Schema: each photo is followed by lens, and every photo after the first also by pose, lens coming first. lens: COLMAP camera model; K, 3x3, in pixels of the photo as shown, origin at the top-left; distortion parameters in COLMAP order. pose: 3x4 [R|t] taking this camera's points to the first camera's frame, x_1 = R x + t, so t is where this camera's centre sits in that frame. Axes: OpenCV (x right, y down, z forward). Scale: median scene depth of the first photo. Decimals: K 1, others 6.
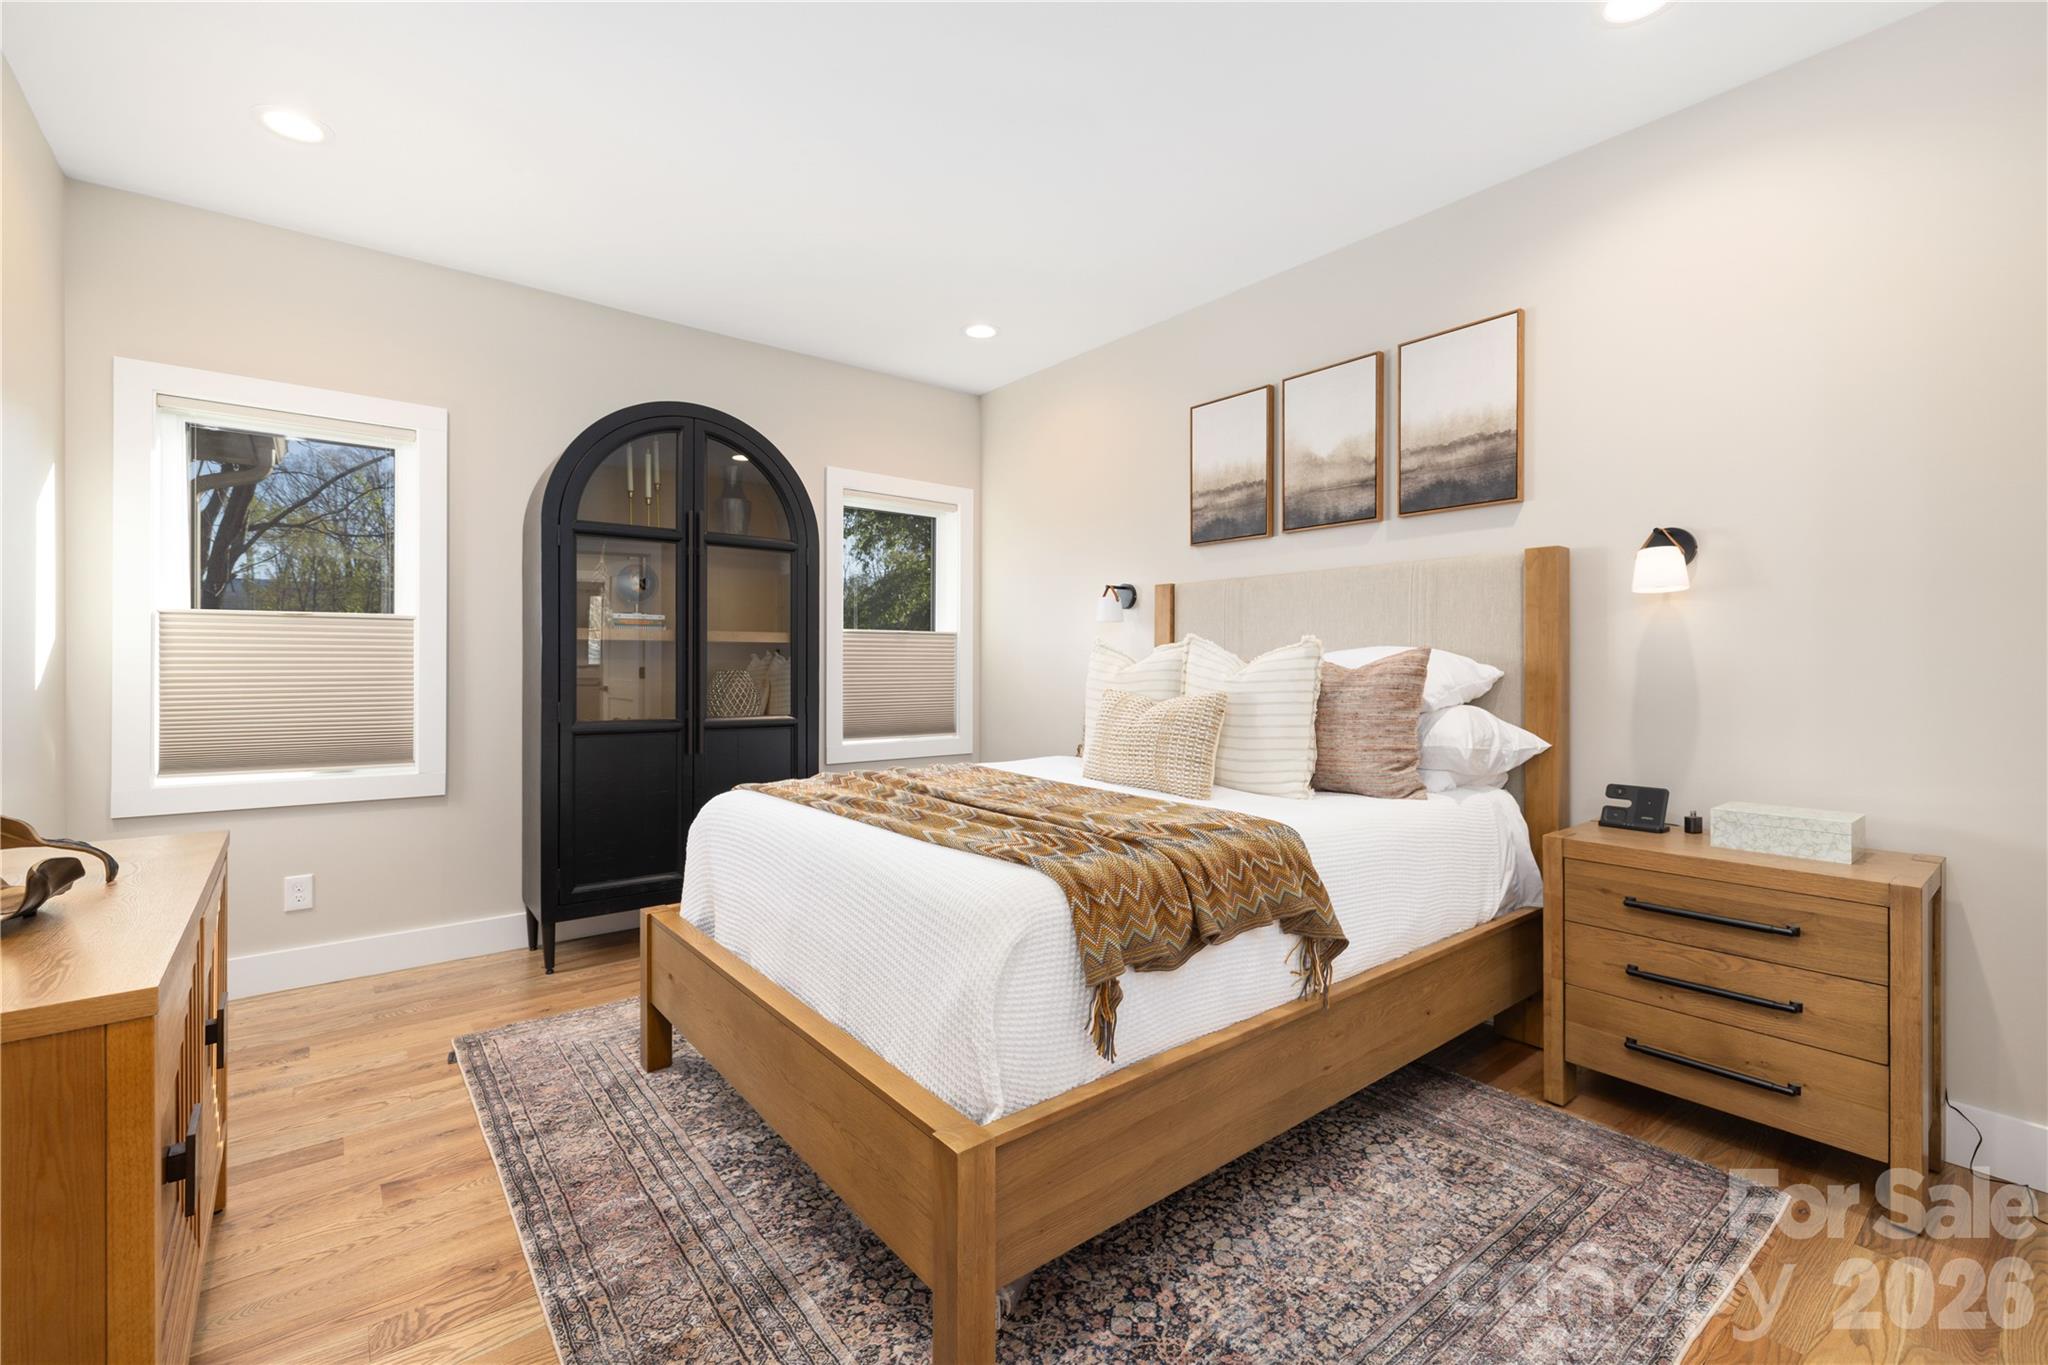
lens RADIAL K [[861.2, 0, 1025.8], [0, 861.2, 667.6], [0, 0, 1]] dist [0.001158, 0.000004]
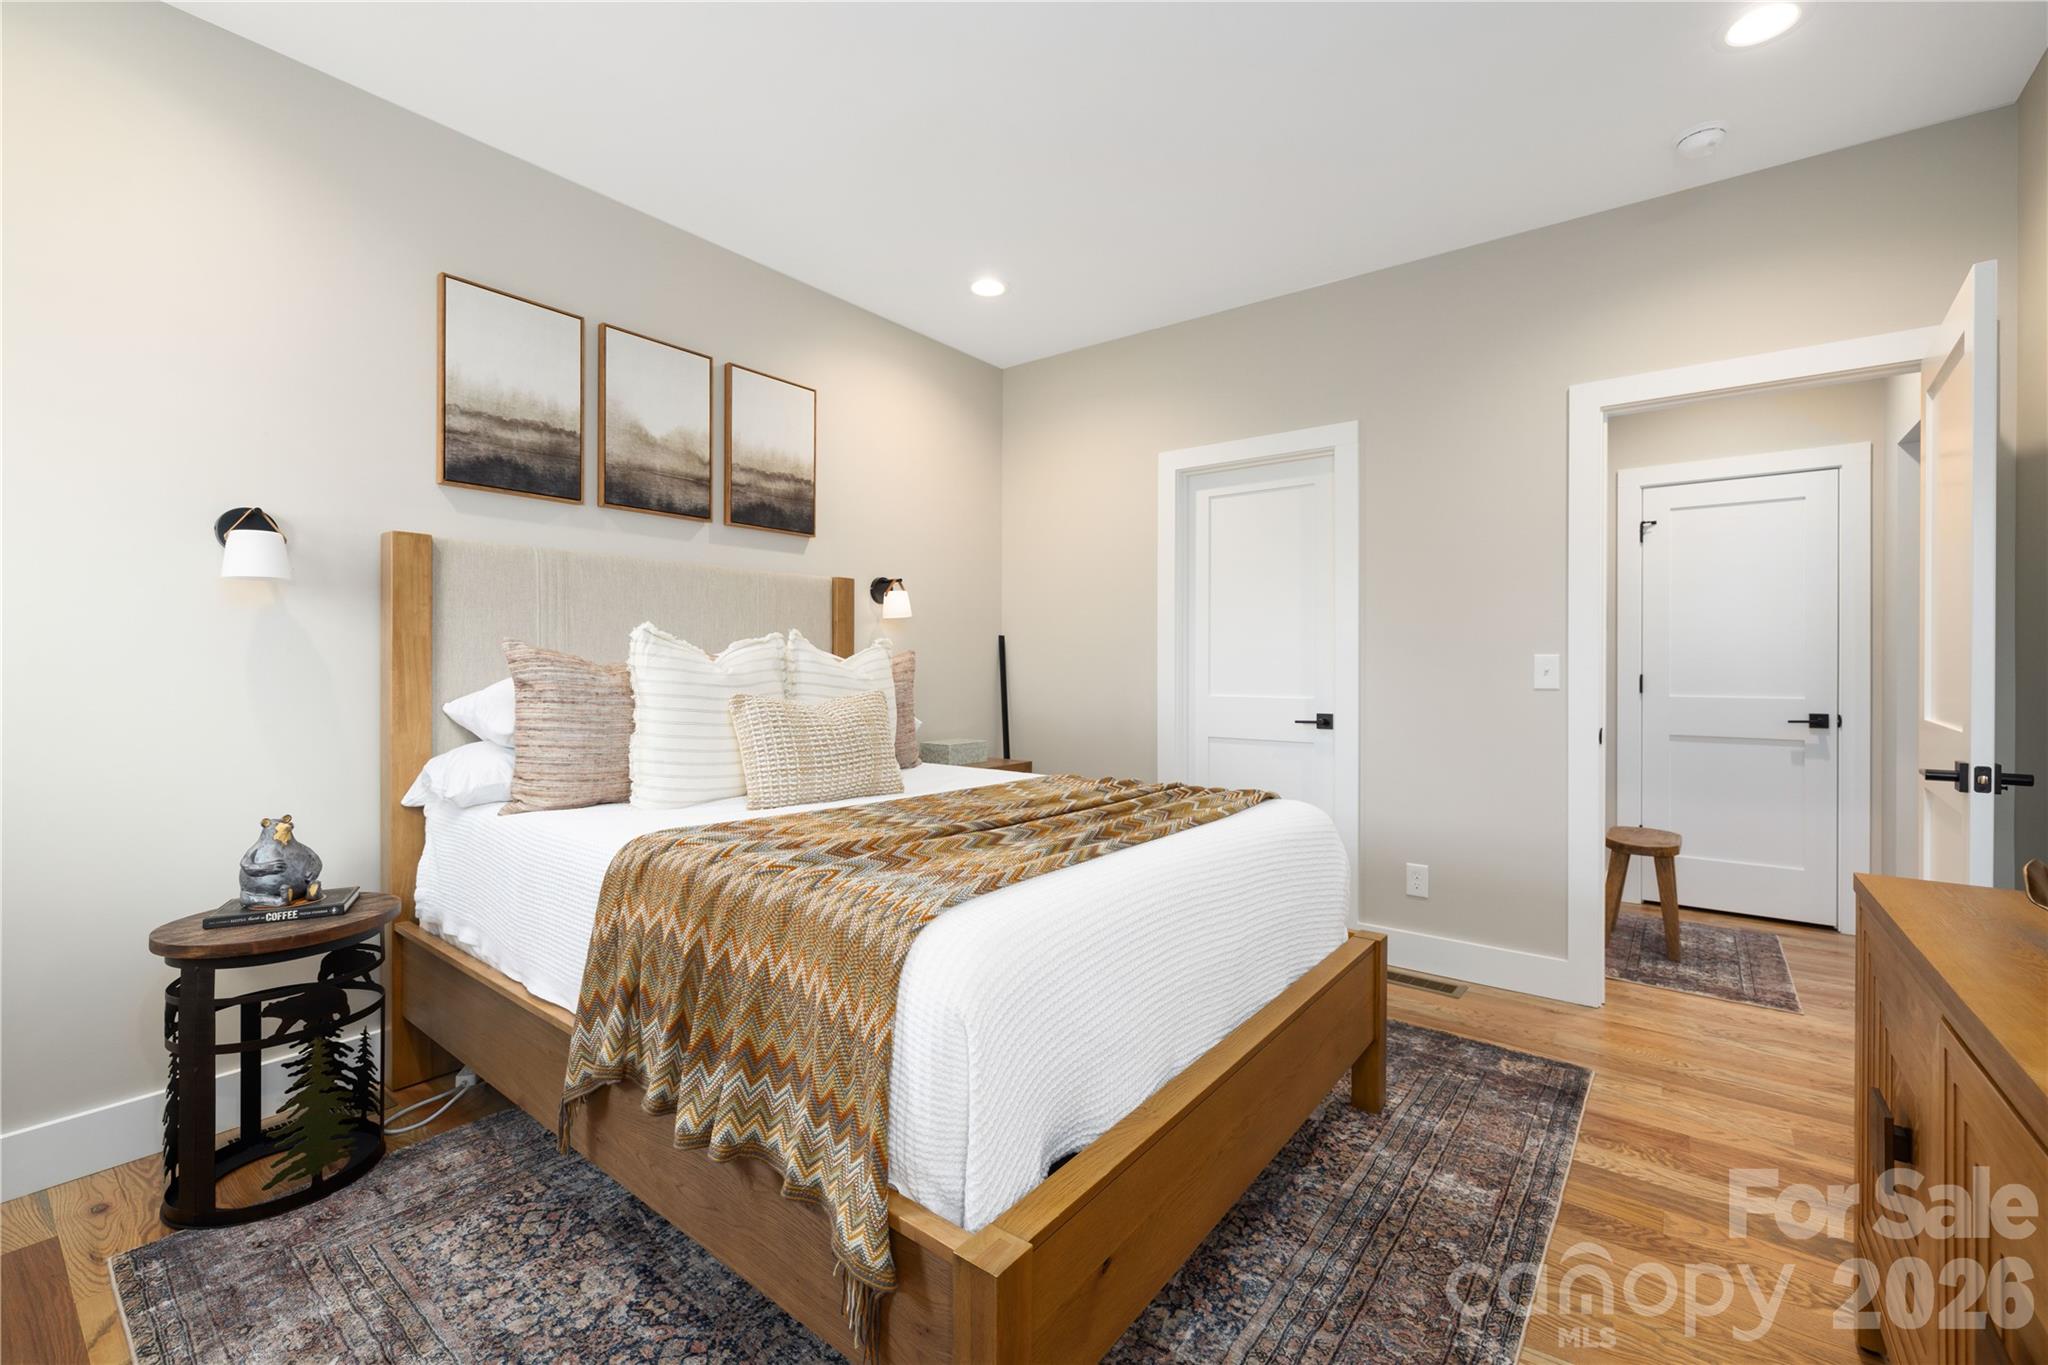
lens RADIAL K [[861.2, 0, 1020.5], [0, 861.2, 668.0], [0, 0, 1]] dist [0.001158, 0.000004]
pose [[-0.222092, -0.007520, 0.974997, -0.640624], [-0.001186, 0.999972, 0.007442, -0.004812], [-0.975025, 0.000497, -0.222095, 0.824842]]
